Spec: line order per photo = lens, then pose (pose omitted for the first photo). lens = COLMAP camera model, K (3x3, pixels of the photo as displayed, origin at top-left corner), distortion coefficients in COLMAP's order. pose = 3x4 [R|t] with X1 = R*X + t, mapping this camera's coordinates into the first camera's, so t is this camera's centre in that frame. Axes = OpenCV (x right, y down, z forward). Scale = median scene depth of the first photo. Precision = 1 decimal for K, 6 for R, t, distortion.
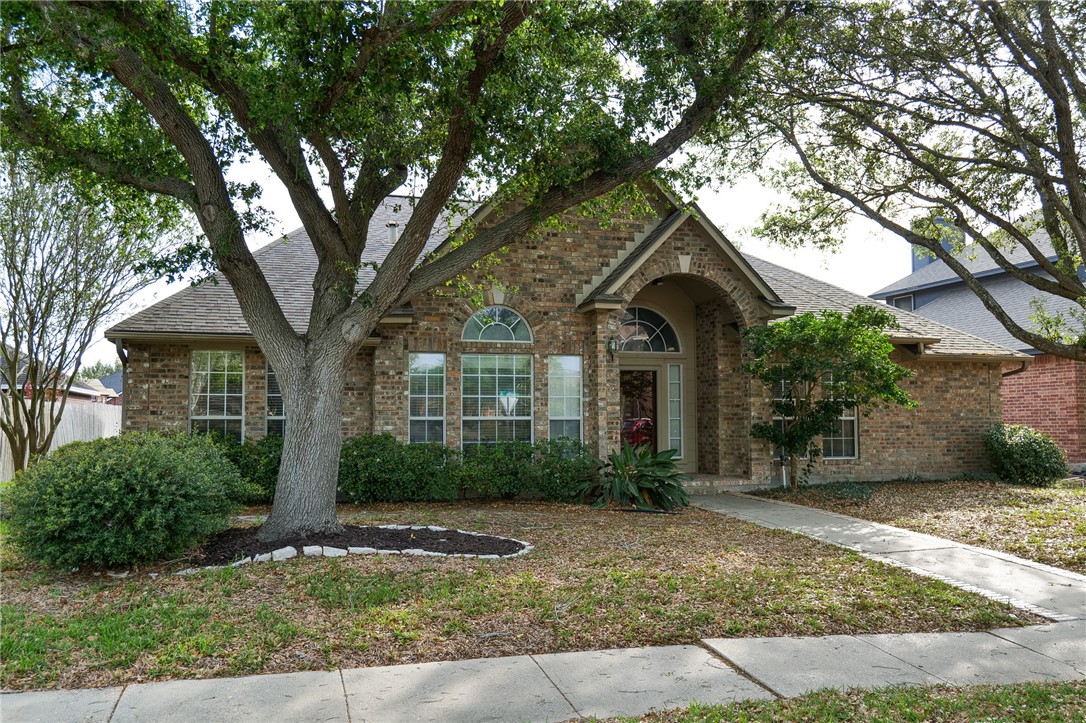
lens RADIAL K [[930.4, 0, 544.4], [0, 930.4, 363.4], [0, 0, 1]] dist [0.002038, 0.003993]
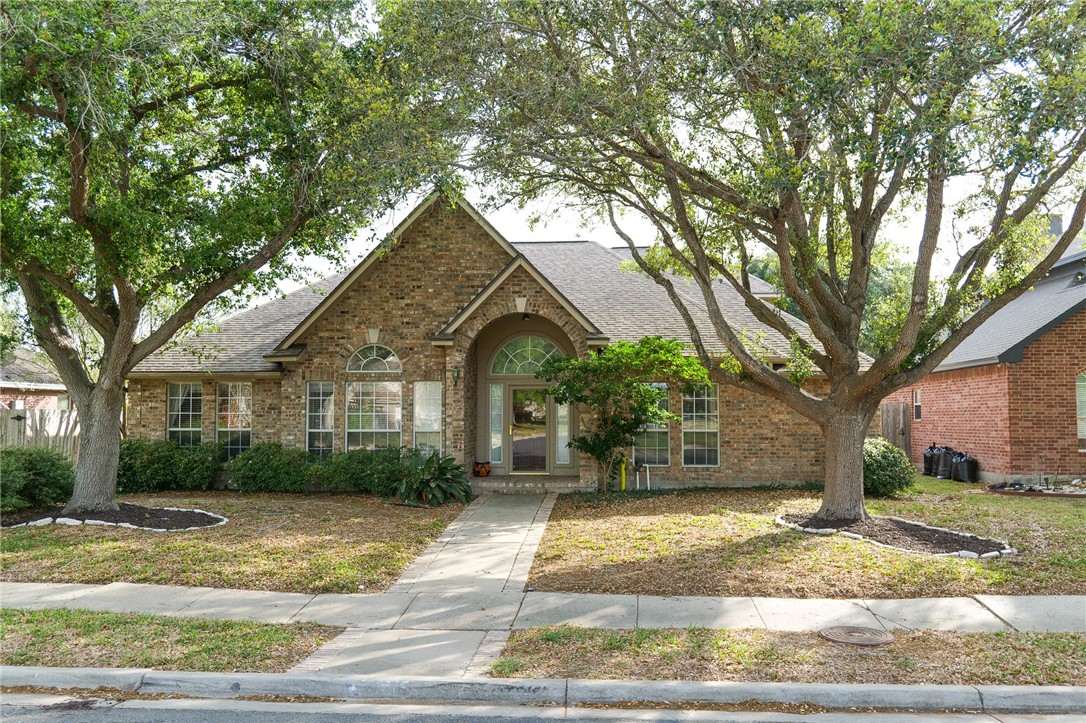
lens RADIAL K [[899.3, 0, 543.4], [0, 899.3, 362.6], [0, 0, 1]] dist [0.005579, -0.002910]
pose [[0.937469, -0.017709, -0.347619, 0.599650], [0.019743, 0.999802, 0.002309, -0.033933], [0.347509, -0.009027, 0.937633, -0.098333]]
